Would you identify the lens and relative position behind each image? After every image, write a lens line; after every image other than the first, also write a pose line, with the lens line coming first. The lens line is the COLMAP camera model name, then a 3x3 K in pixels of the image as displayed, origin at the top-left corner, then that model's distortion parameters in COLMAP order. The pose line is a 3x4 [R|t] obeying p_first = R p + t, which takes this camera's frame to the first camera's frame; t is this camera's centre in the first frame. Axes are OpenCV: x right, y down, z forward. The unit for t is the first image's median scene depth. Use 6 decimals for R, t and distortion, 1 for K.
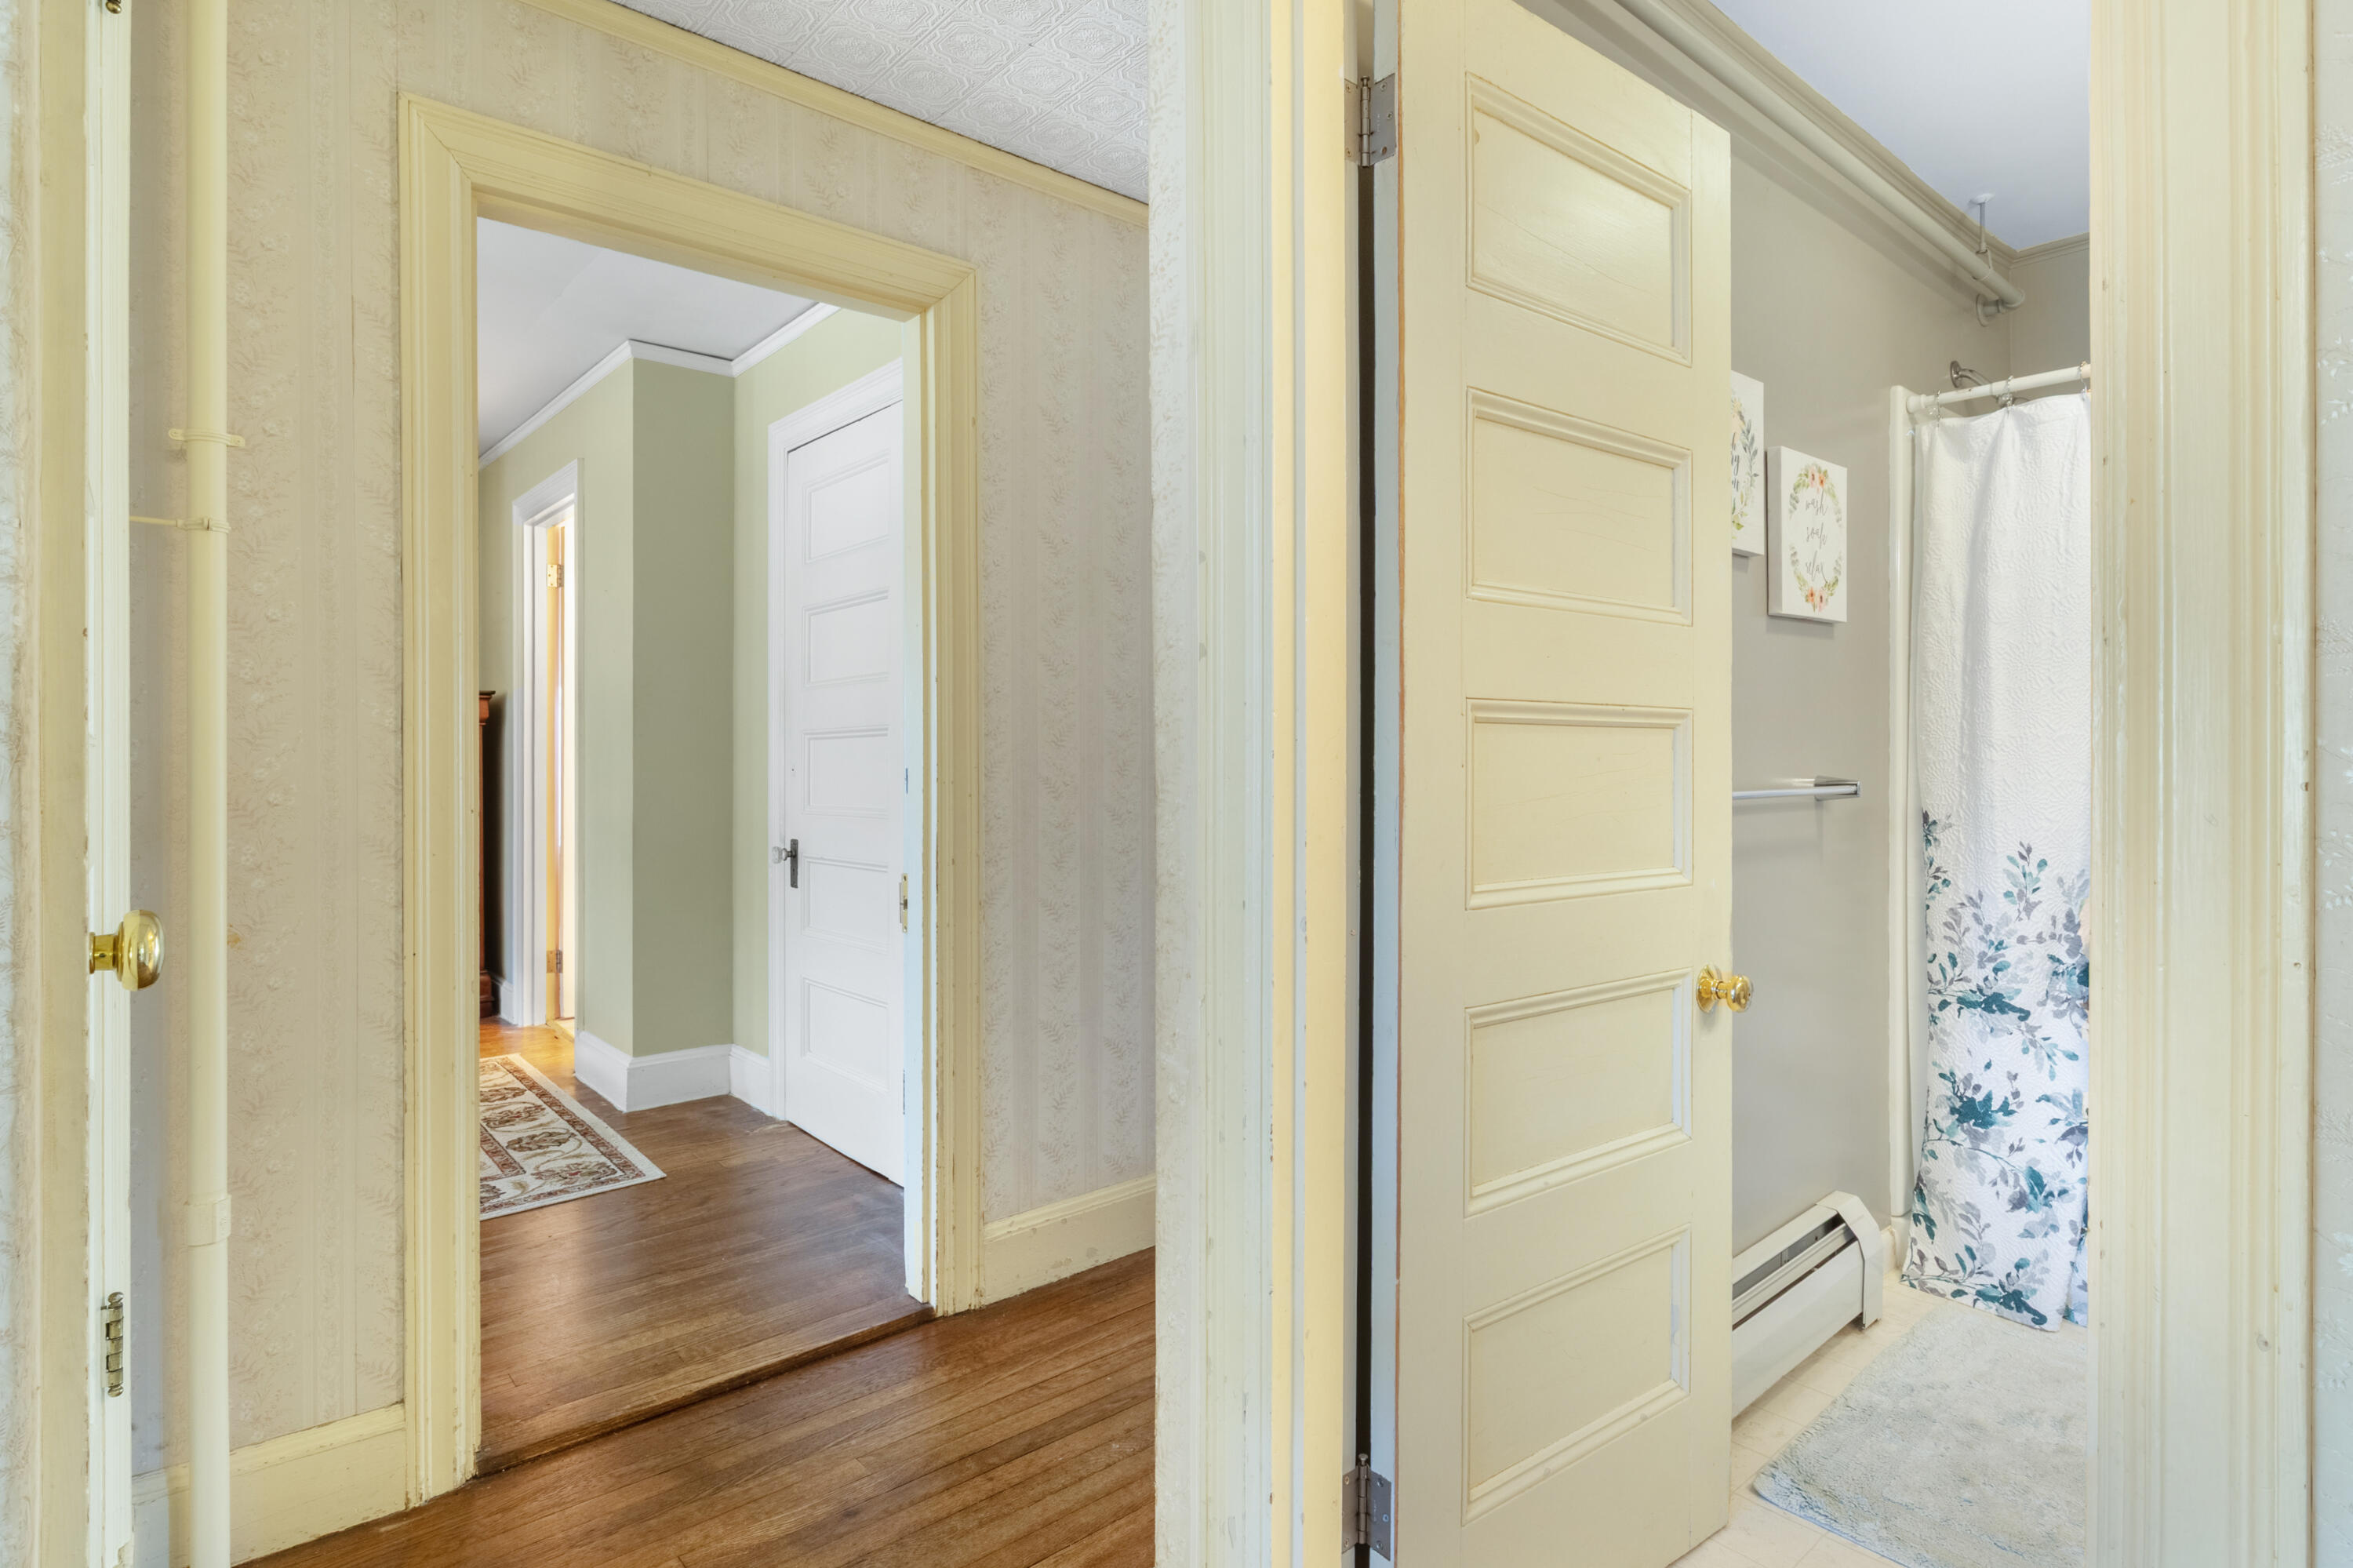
lens RADIAL K [[1187.8, 0, 1165.2], [0, 1187.8, 761.9], [0, 0, 1]] dist [0.004716, -0.005419]
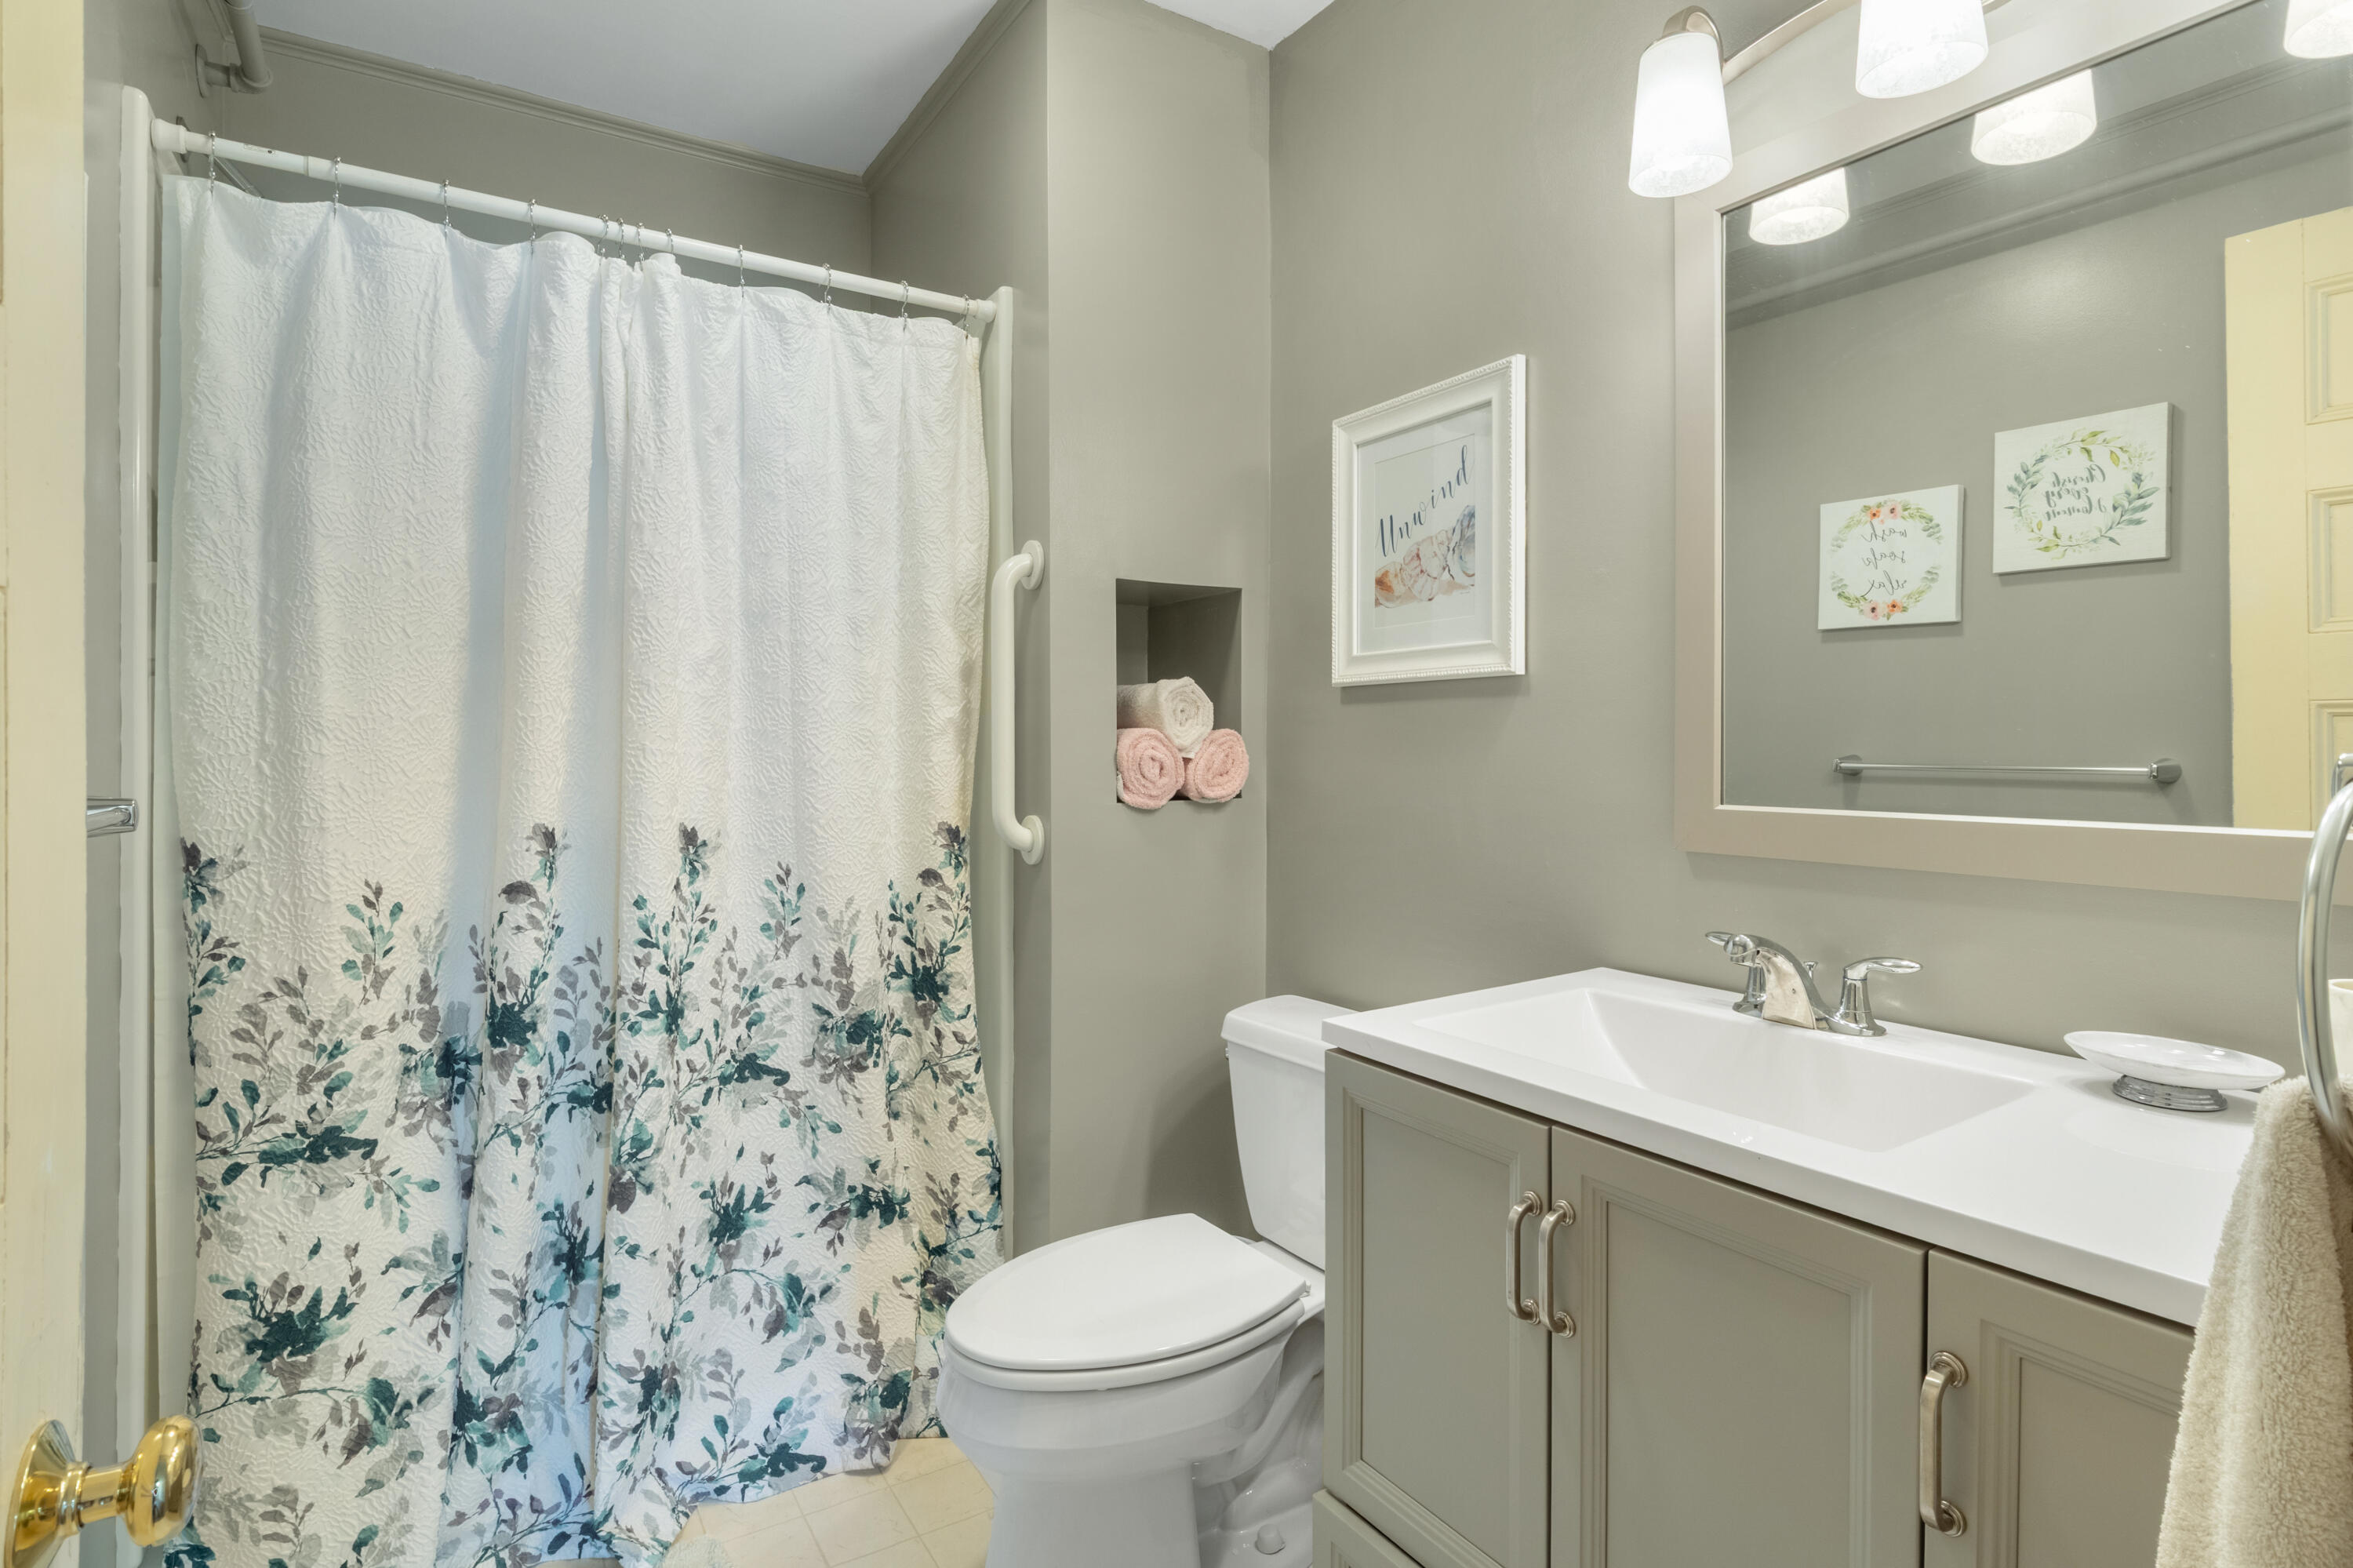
lens RADIAL K [[1187.8, 0, 1169.1], [0, 1187.8, 722.4], [0, 0, 1]] dist [0.004716, -0.005419]
pose [[0.133410, 0.009414, 0.991016, 0.136307], [0.010209, 0.999889, -0.010872, -0.006594], [-0.991008, 0.011568, 0.133299, 0.471423]]
